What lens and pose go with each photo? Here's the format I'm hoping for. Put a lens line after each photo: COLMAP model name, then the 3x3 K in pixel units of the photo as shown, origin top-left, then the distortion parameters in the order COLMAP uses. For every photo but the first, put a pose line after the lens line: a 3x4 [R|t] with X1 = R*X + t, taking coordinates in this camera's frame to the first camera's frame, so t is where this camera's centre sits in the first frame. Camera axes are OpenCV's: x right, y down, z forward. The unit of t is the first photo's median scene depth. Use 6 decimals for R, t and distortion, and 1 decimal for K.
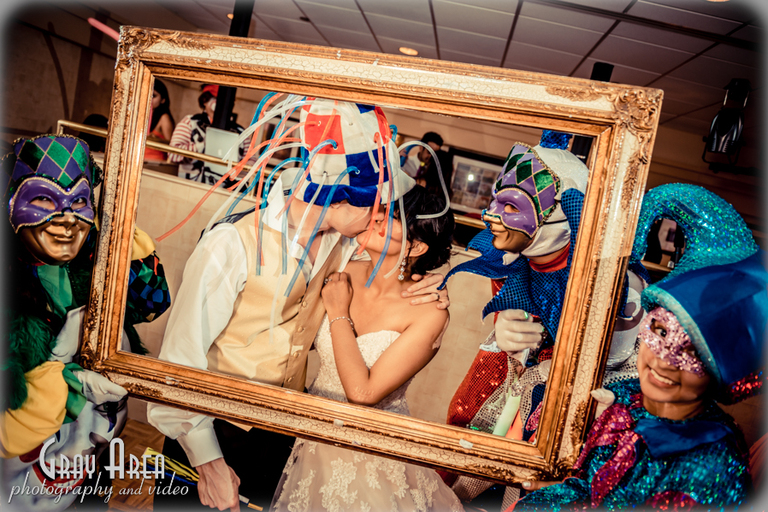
lens RADIAL K [[531.9, 0, 395.1], [0, 531.9, 255.2], [0, 0, 1]] dist [-0.055593, -0.001545]
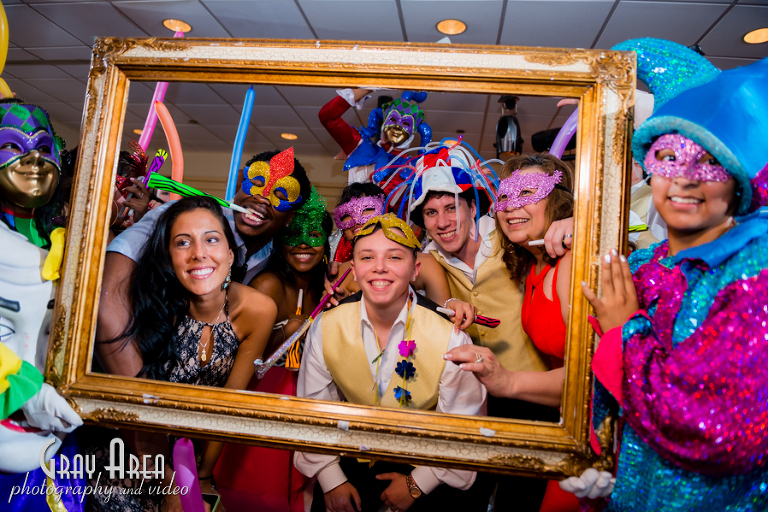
lens RADIAL K [[531.9, 0, 395.9], [0, 531.9, 249.1], [0, 0, 1]] dist [-0.055593, -0.001545]
pose [[0.994514, -0.076168, 0.071693, -0.060237], [0.087551, 0.981186, -0.172072, 0.189408], [-0.057238, 0.177405, 0.982472, 0.068006]]
